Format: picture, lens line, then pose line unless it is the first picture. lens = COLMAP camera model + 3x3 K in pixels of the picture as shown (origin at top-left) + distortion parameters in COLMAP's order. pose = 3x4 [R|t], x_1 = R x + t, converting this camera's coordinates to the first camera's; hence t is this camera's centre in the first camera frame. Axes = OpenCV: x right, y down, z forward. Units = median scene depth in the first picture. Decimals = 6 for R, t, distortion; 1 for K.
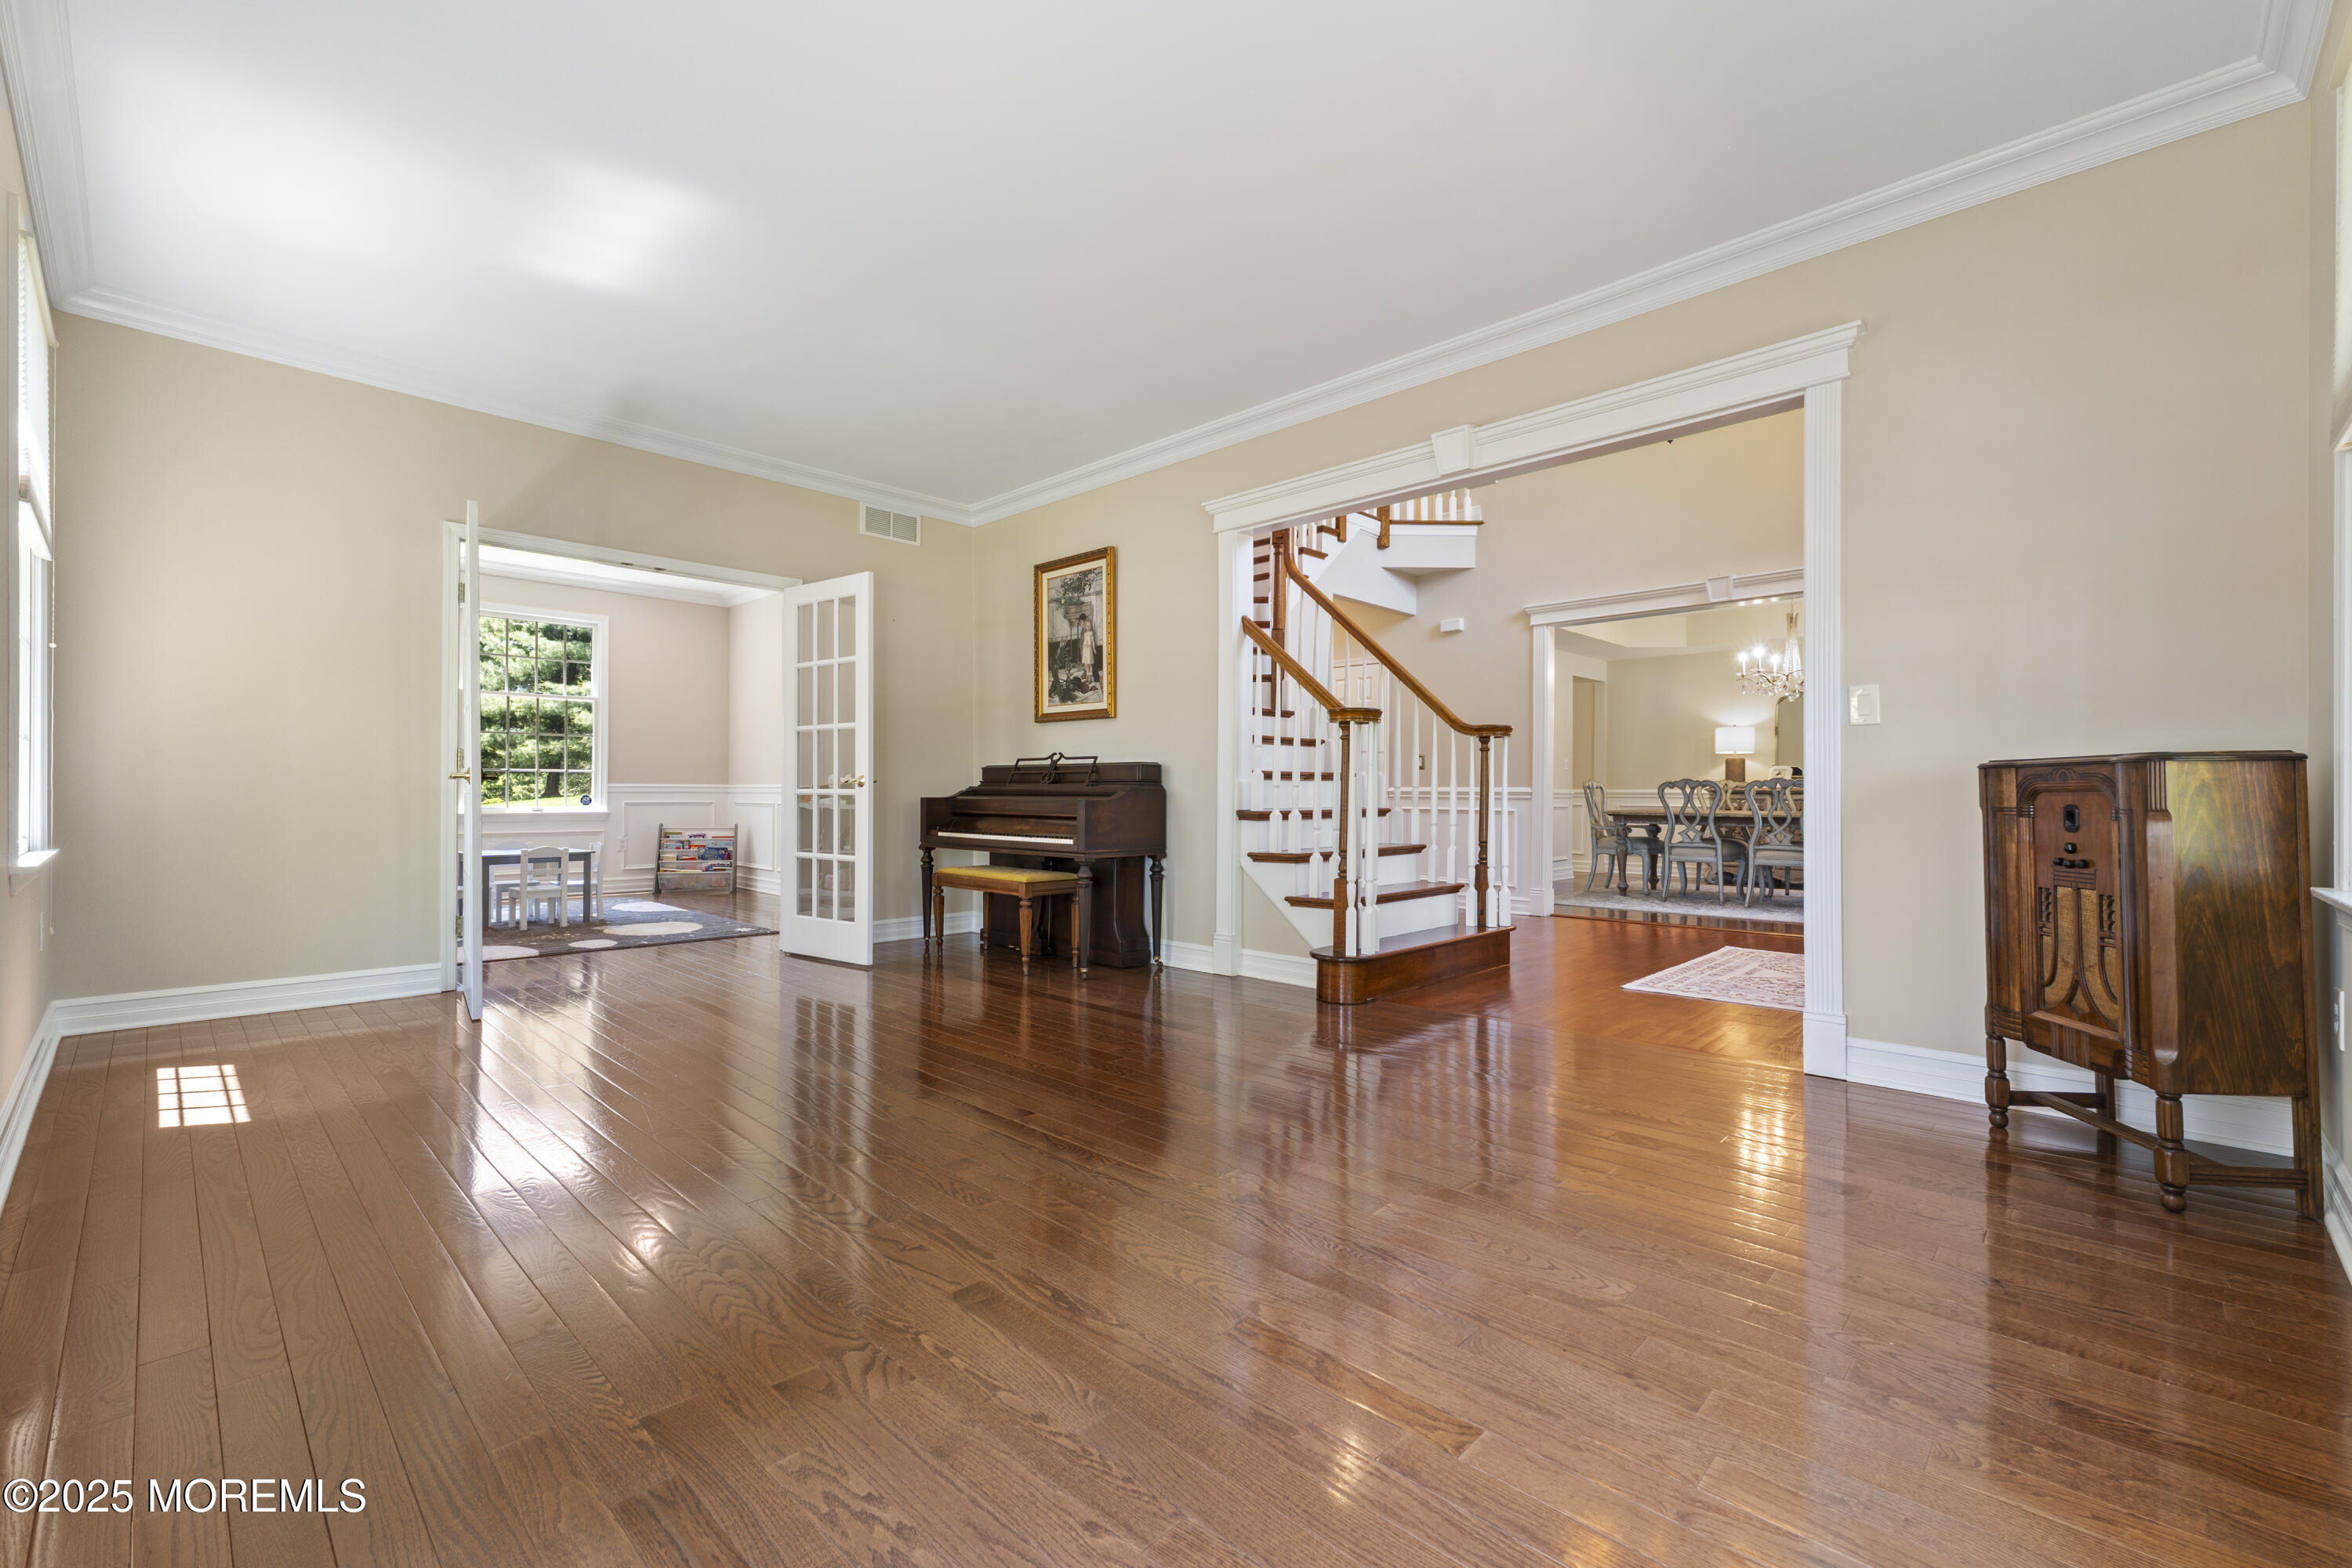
lens RADIAL K [[992.7, 0, 1170.4], [0, 992.7, 779.7], [0, 0, 1]] dist [0.007918, -0.000413]
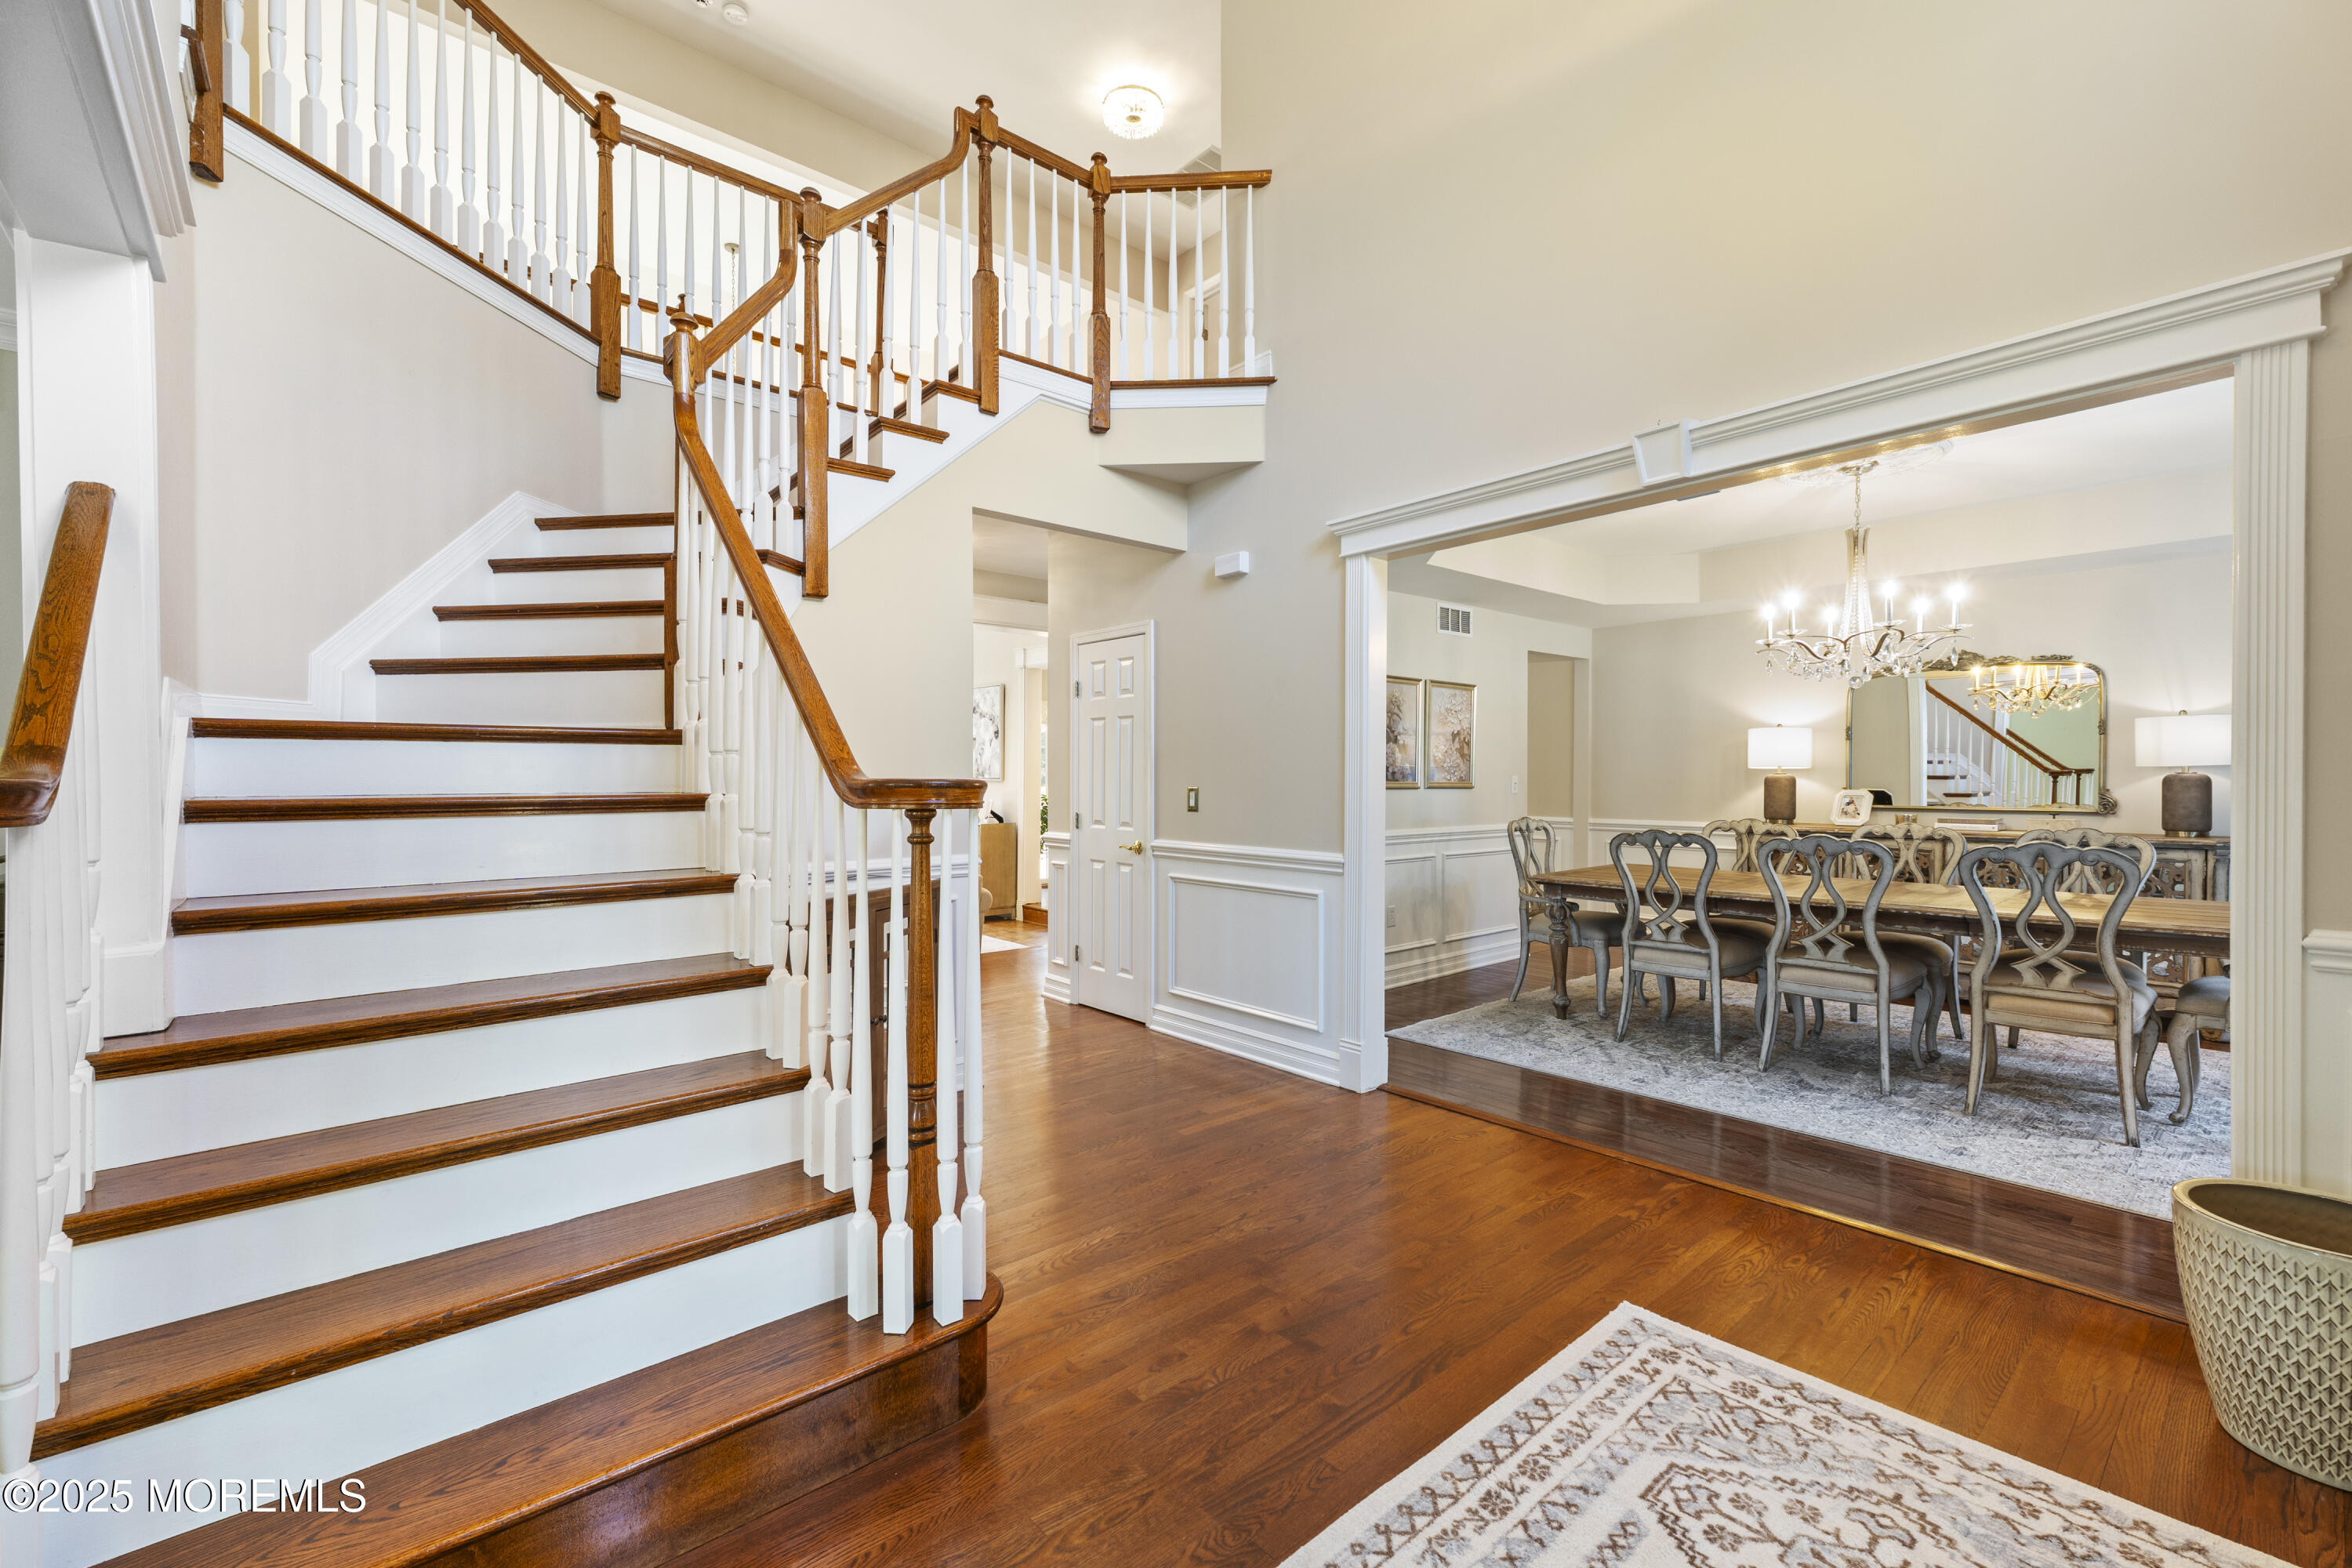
lens RADIAL K [[992.7, 0, 1170.2], [0, 992.7, 784.3], [0, 0, 1]] dist [0.007918, -0.000413]
pose [[0.996055, -0.006698, -0.088486, 0.300034], [0.008399, 0.999787, 0.018858, -0.039596], [0.088341, -0.019527, 0.995899, 0.422850]]
